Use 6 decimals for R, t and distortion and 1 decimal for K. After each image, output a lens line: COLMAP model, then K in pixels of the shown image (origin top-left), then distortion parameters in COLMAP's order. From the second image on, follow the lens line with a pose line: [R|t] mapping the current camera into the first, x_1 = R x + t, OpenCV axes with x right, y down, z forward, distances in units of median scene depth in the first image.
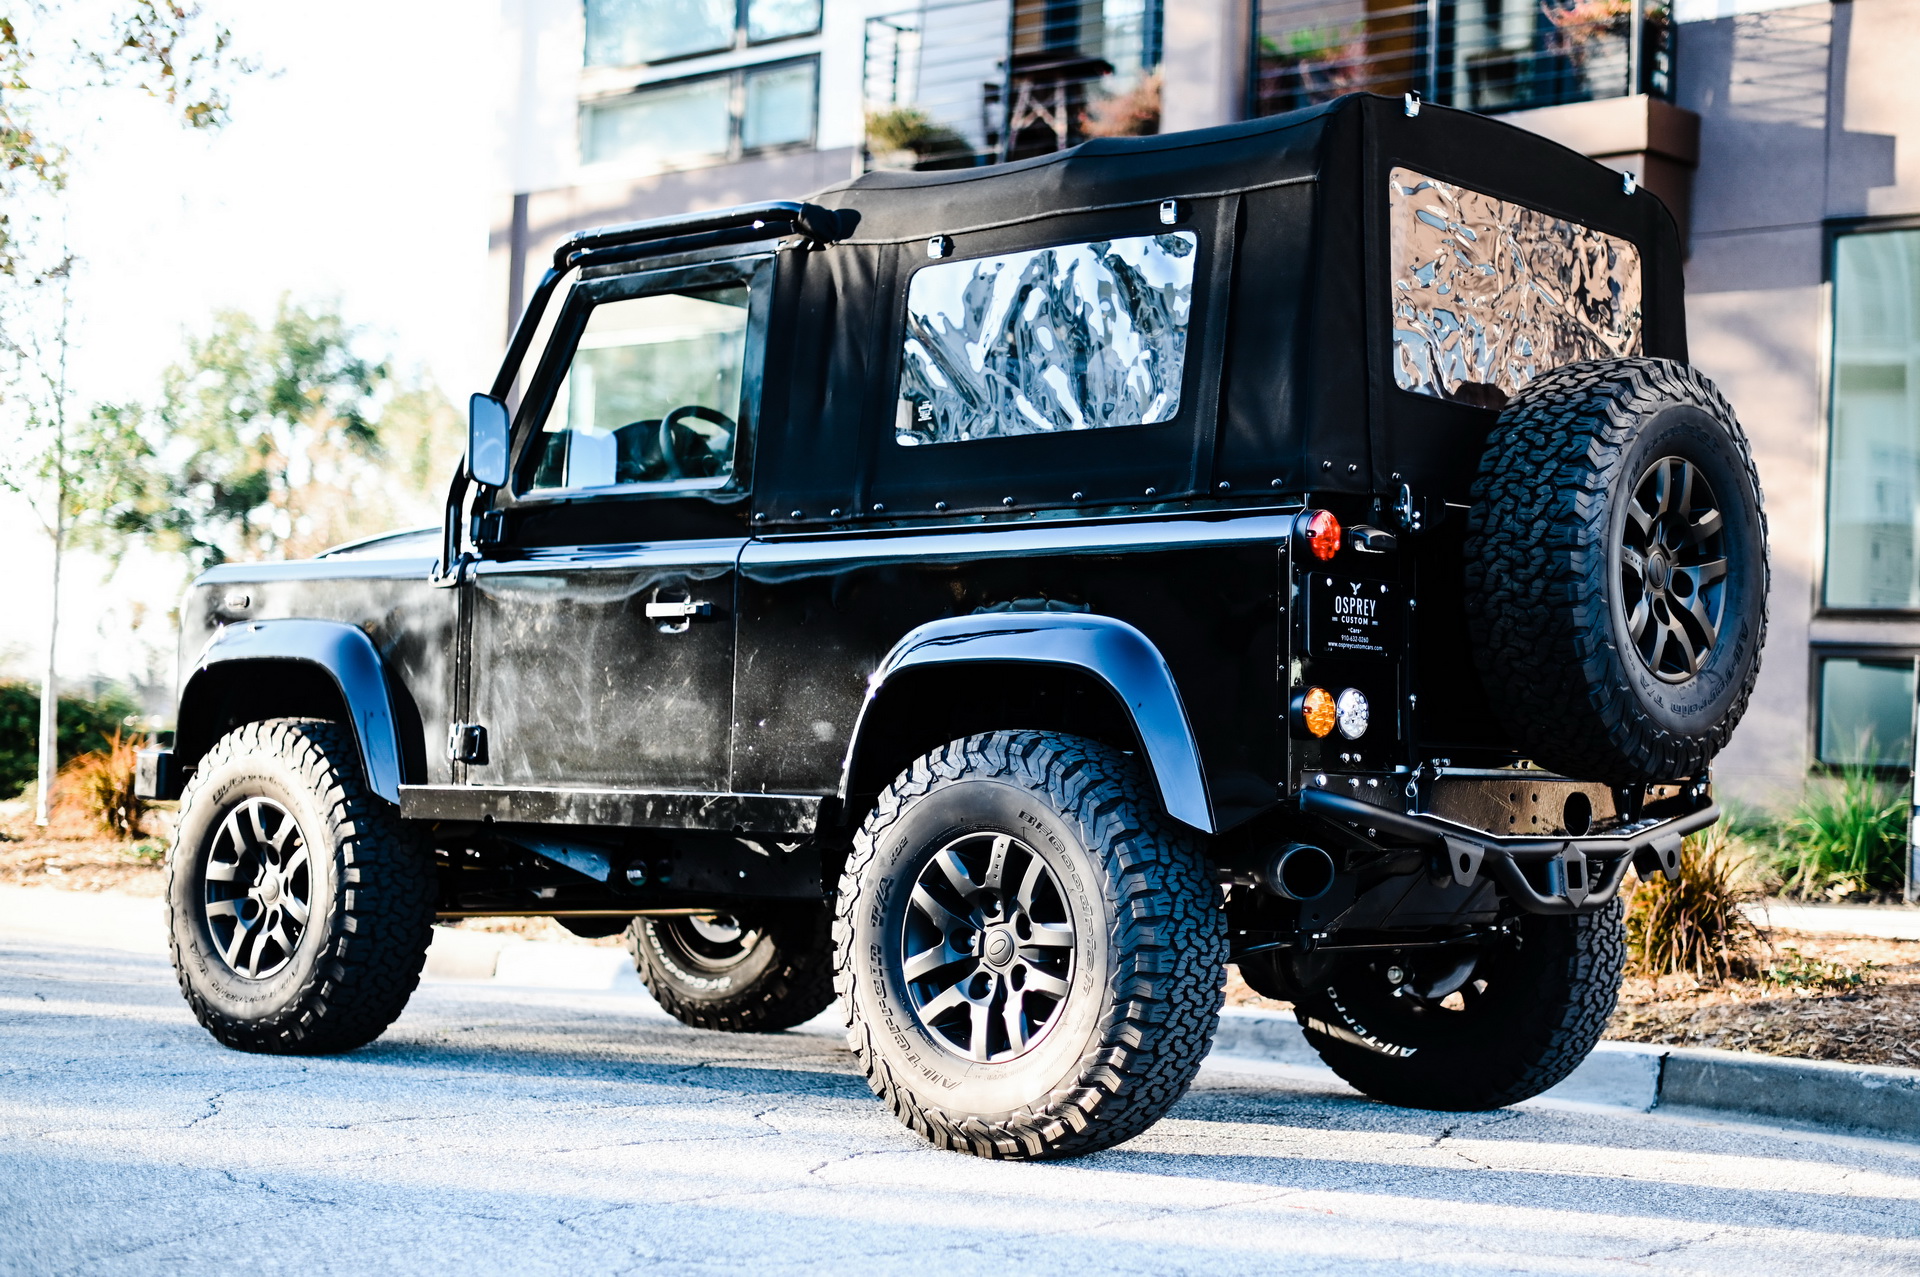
lens RADIAL K [[2909.5, 0, 1061.9], [0, 2909.5, 638.1], [0, 0, 1]] dist [-0.005200, 0.126039]
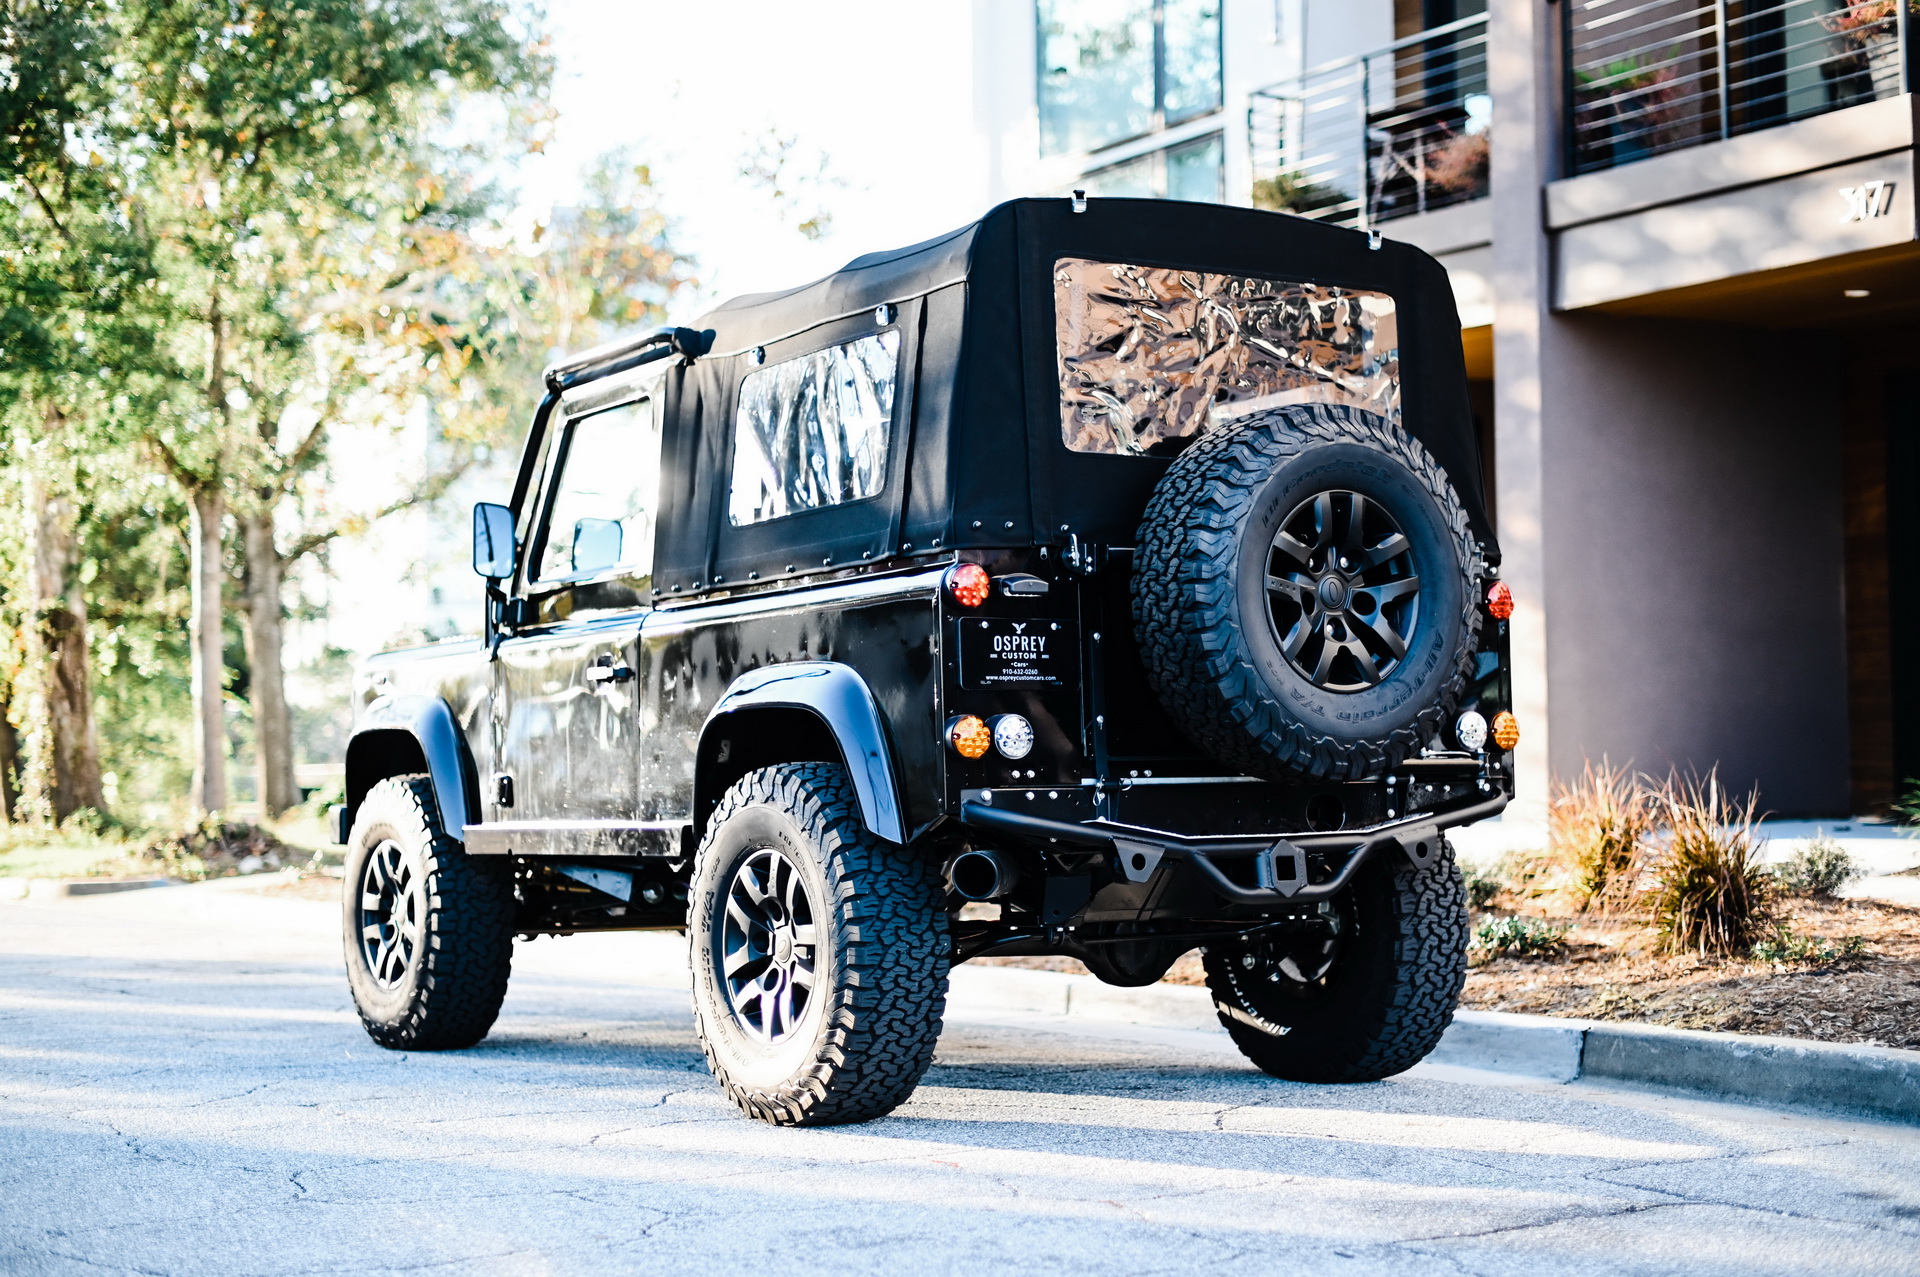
lens RADIAL K [[2777.3, 0, 1002.0], [0, 2777.3, 638.6], [0, 0, 1]] dist [0.008591, -0.013121]
pose [[0.955783, -0.059240, -0.288045, 0.394691], [0.057038, 0.998243, -0.016040, 0.004225], [0.288489, -0.001099, 0.957483, -0.056963]]
